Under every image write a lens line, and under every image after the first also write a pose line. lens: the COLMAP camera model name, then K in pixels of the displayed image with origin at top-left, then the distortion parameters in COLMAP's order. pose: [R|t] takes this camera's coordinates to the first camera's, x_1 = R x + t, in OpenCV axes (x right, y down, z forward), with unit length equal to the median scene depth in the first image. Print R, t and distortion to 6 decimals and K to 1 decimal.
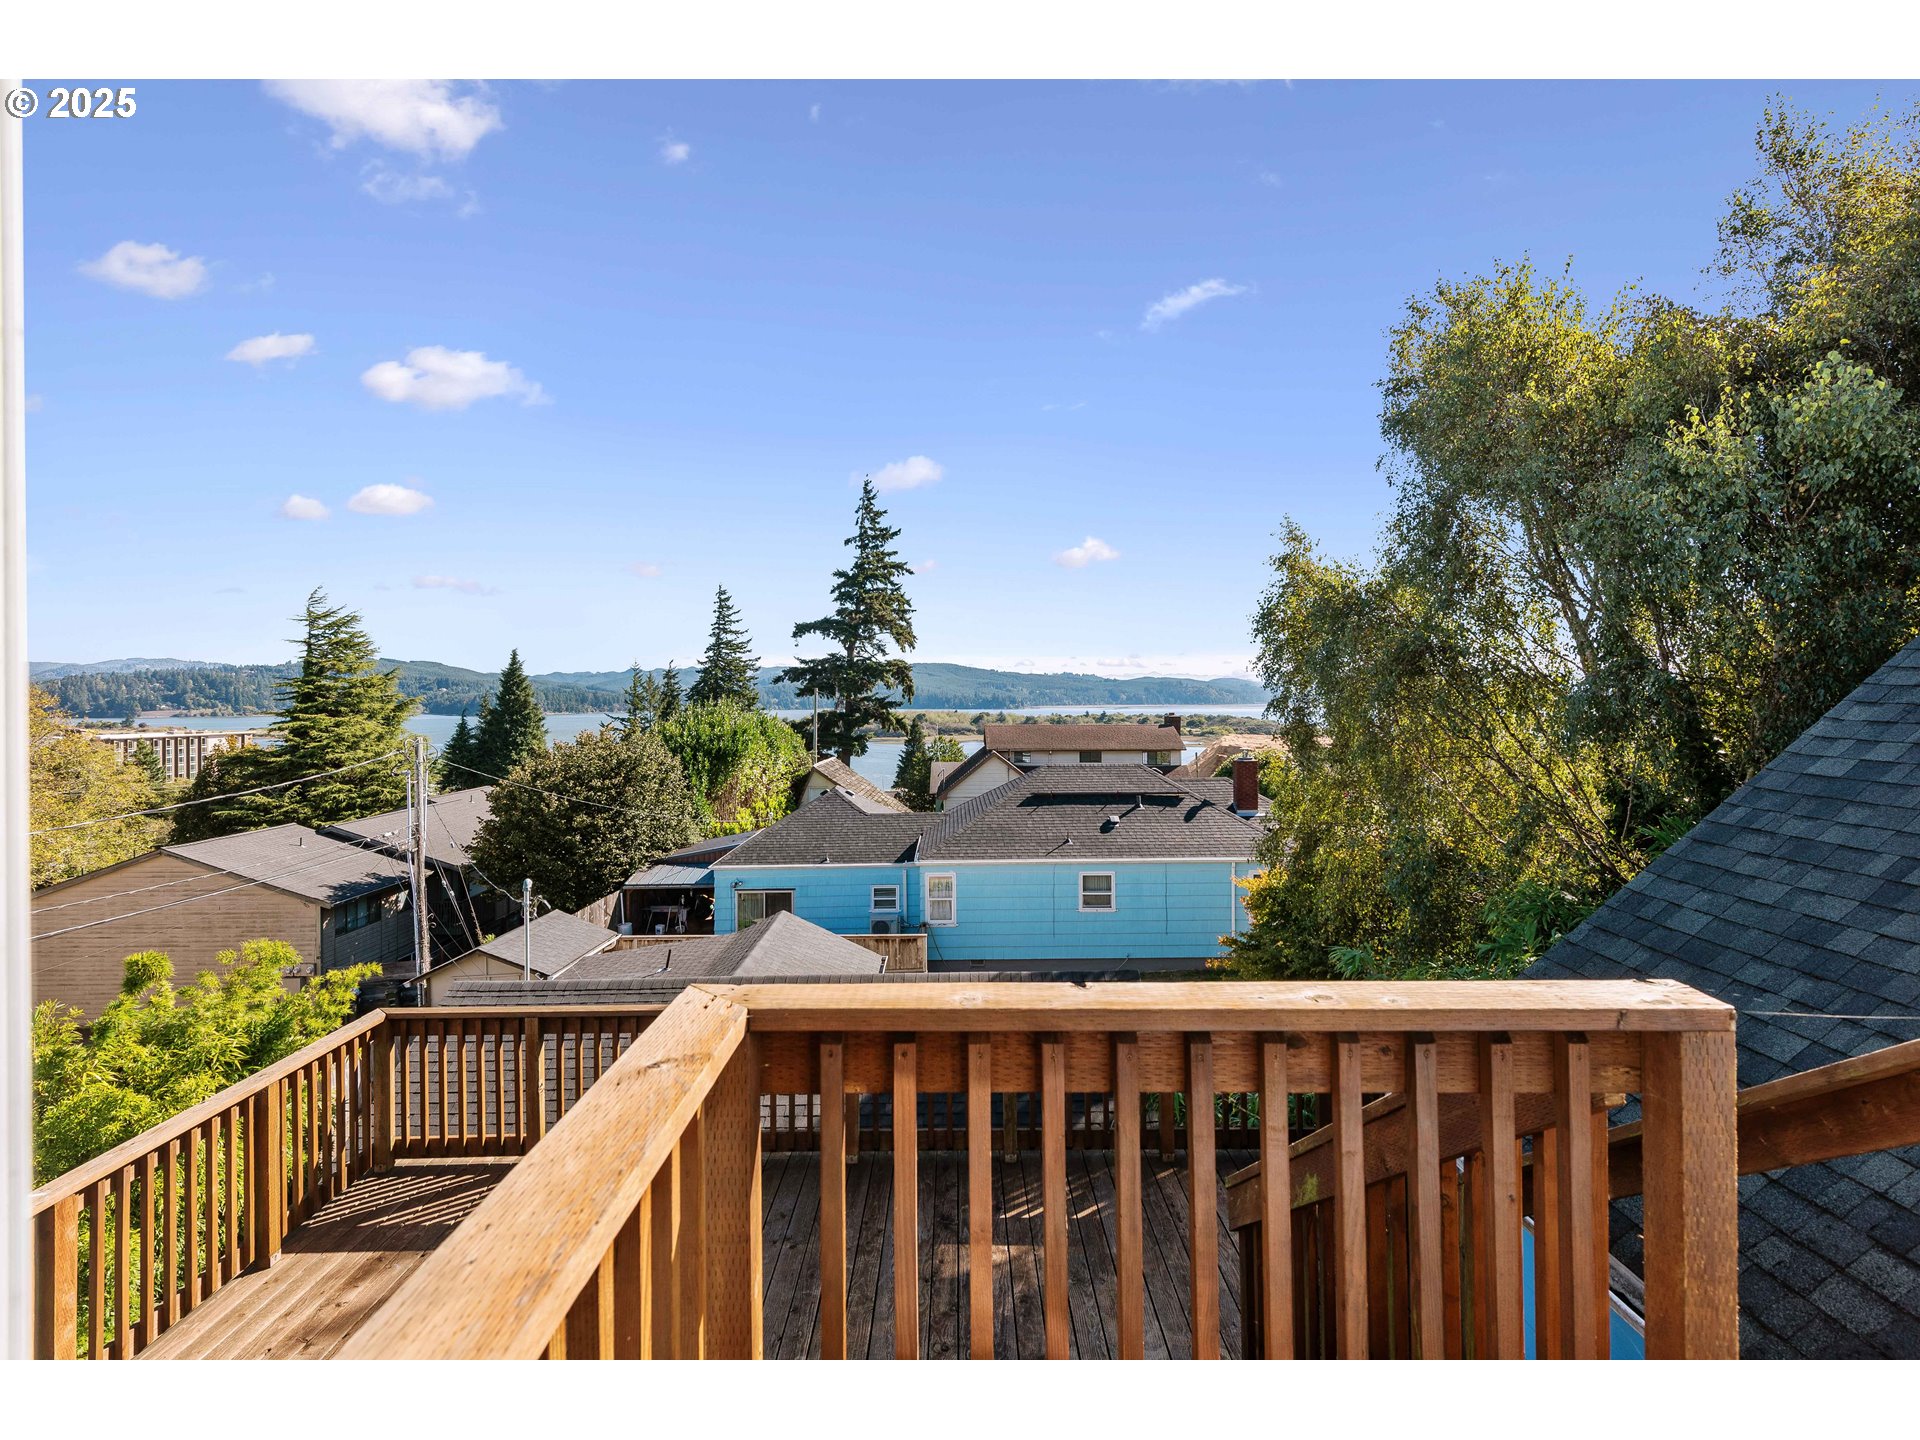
lens RADIAL K [[901.6, 0, 964.2], [0, 901.6, 696.7], [0, 0, 1]] dist [0.001901, -0.000033]
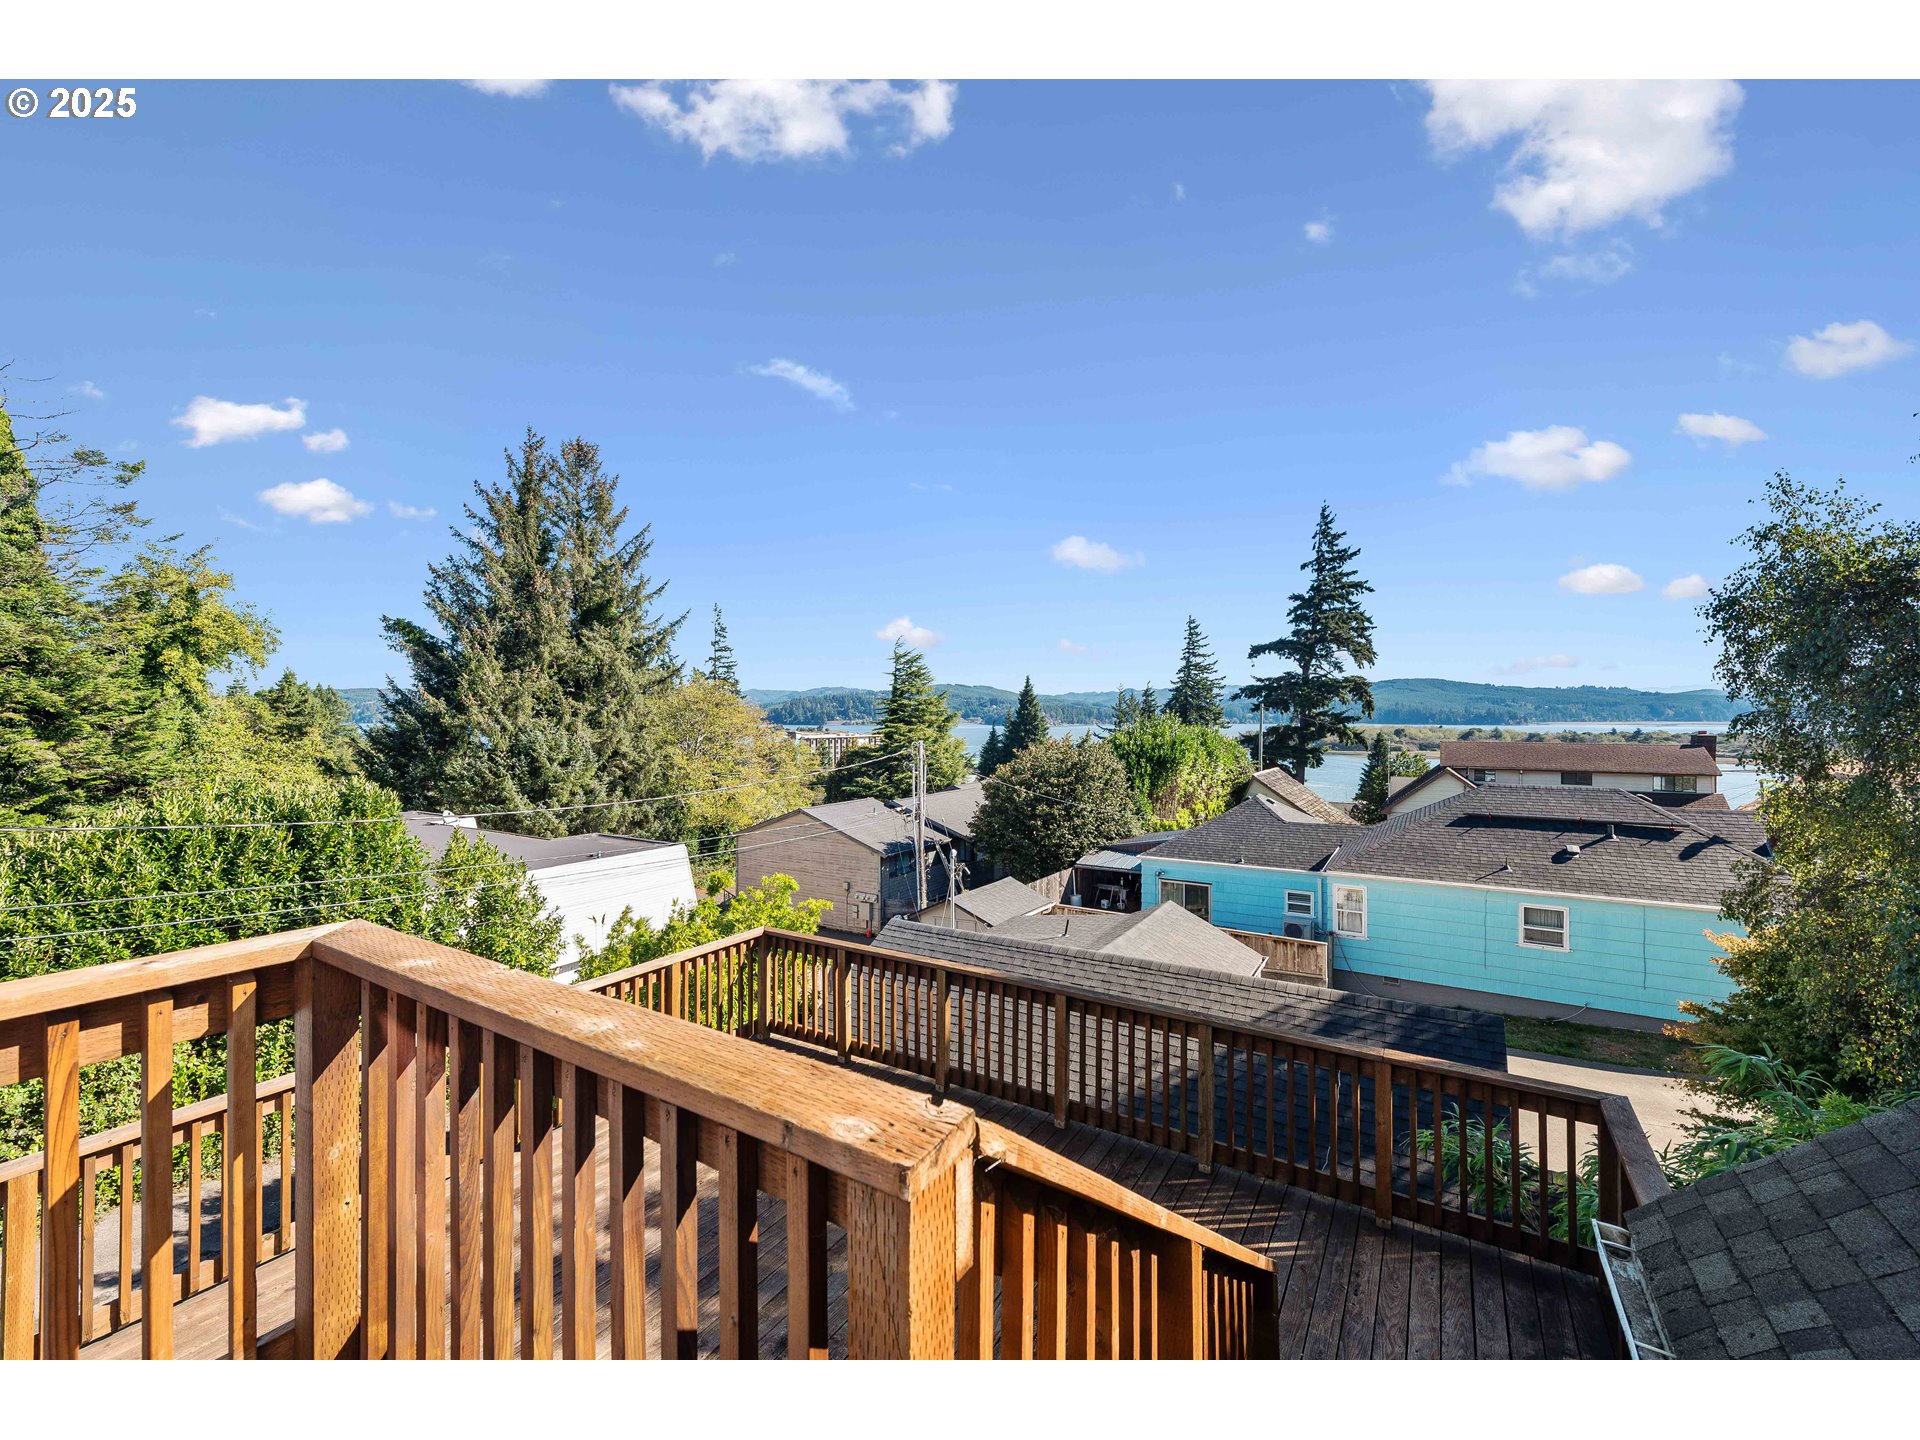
lens RADIAL K [[771.7, 0, 960.0], [0, 771.7, 720.0], [0, 0, 1]] dist [0.000536, -0.000124]
pose [[0.841725, 0.006586, -0.539866, 0.032467], [-0.000930, 0.999942, 0.010748, 0.000442], [0.539905, -0.008545, 0.841682, 0.016012]]
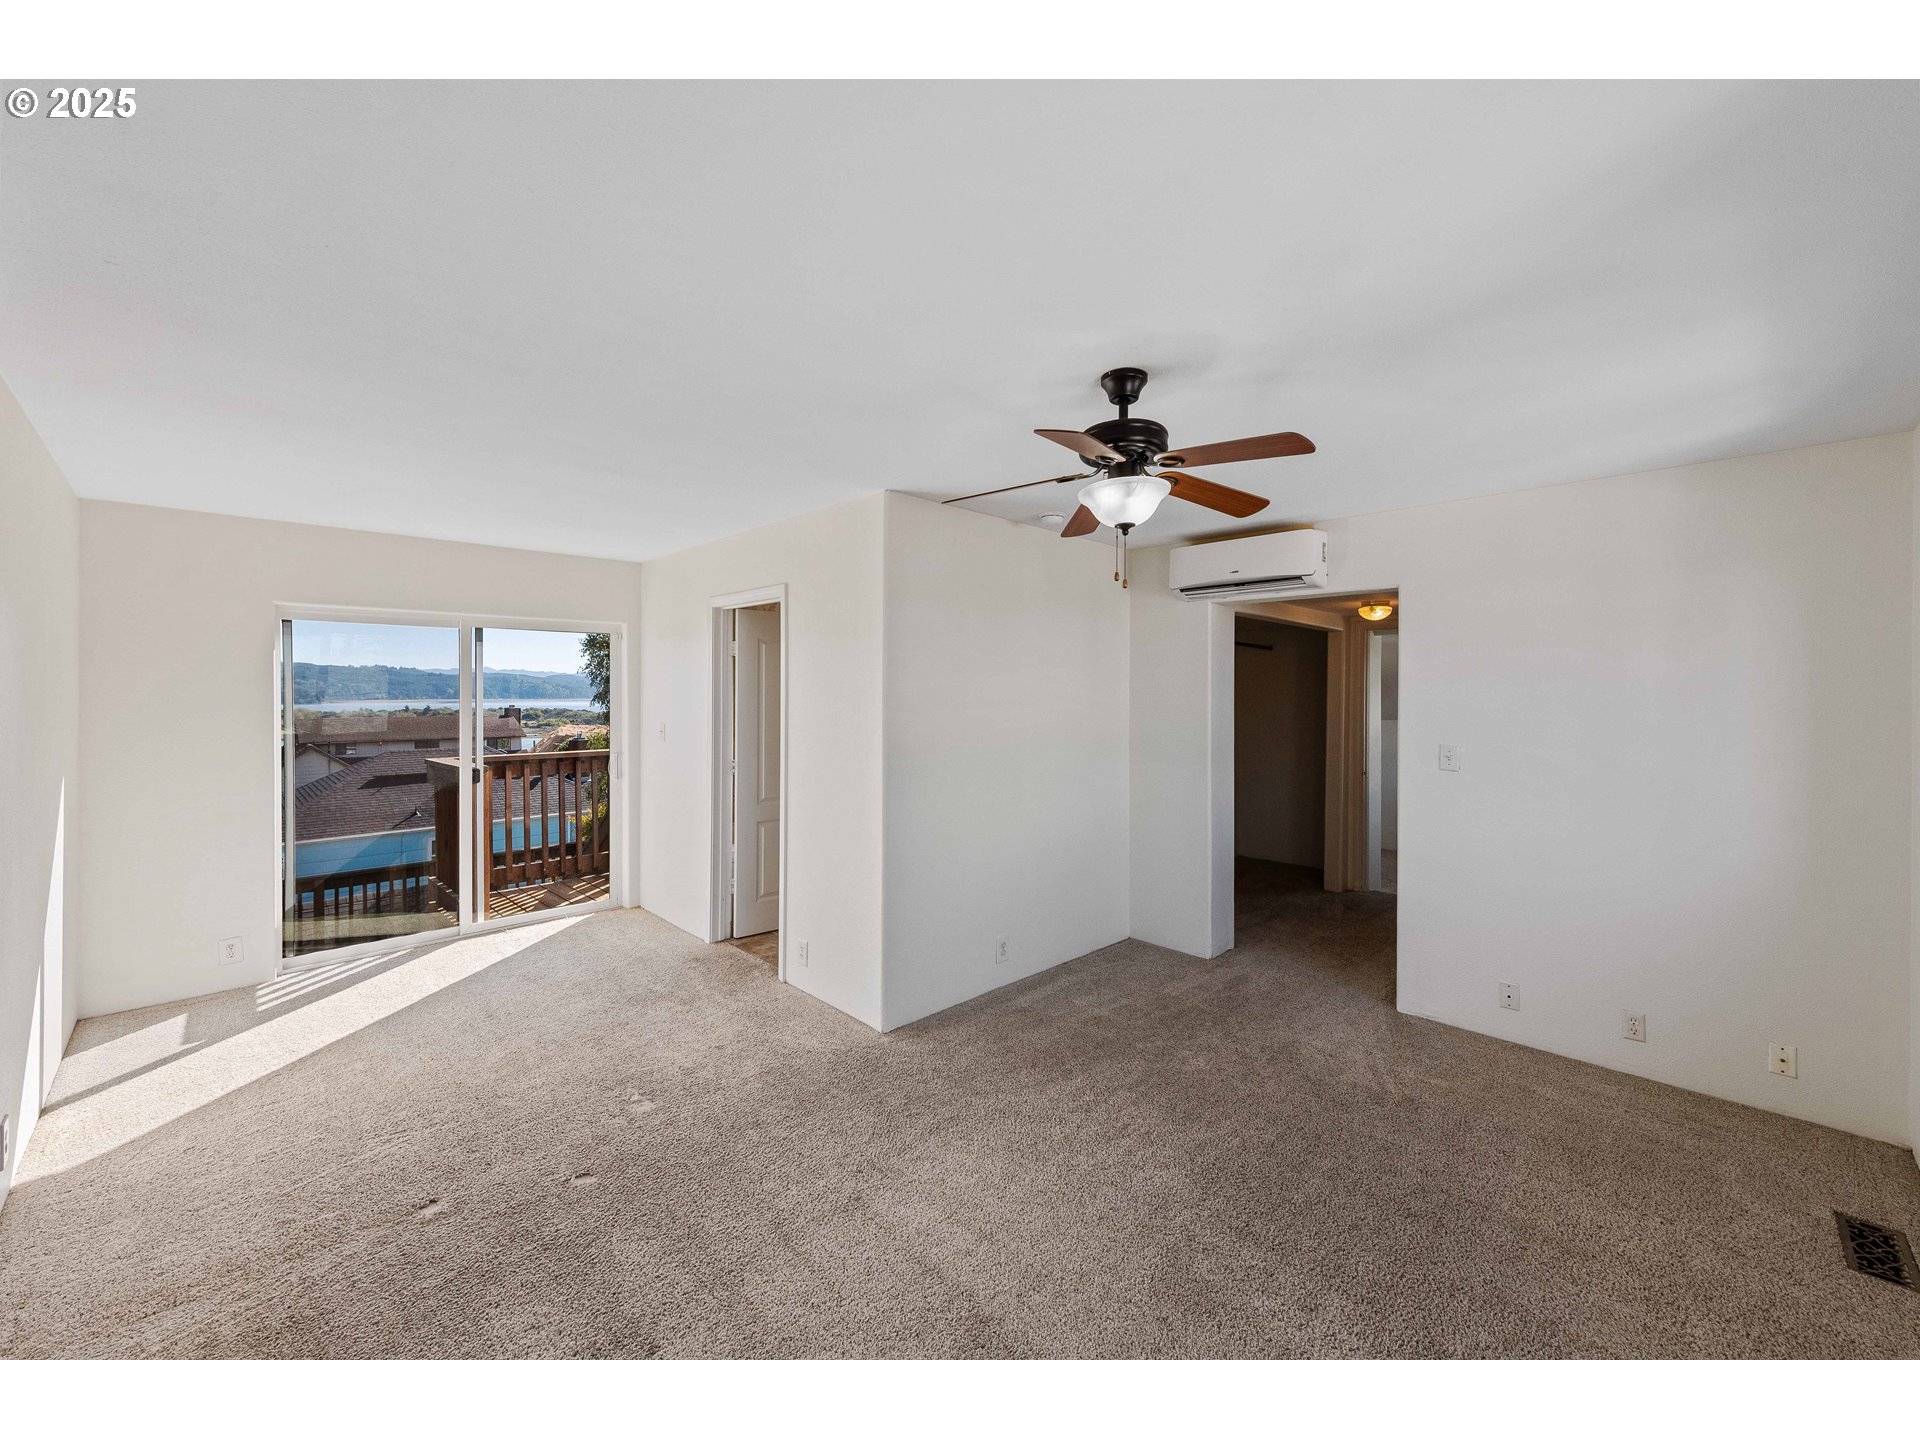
lens RADIAL K [[767.3, 0, 963.7], [0, 767.3, 707.1], [0, 0, 1]] dist [0.001807, 0.000208]
pose [[0.721742, -0.004883, 0.692145, -0.027722], [-0.008083, 0.999847, 0.015482, 0.000393], [-0.692115, -0.016769, 0.721592, -0.092968]]
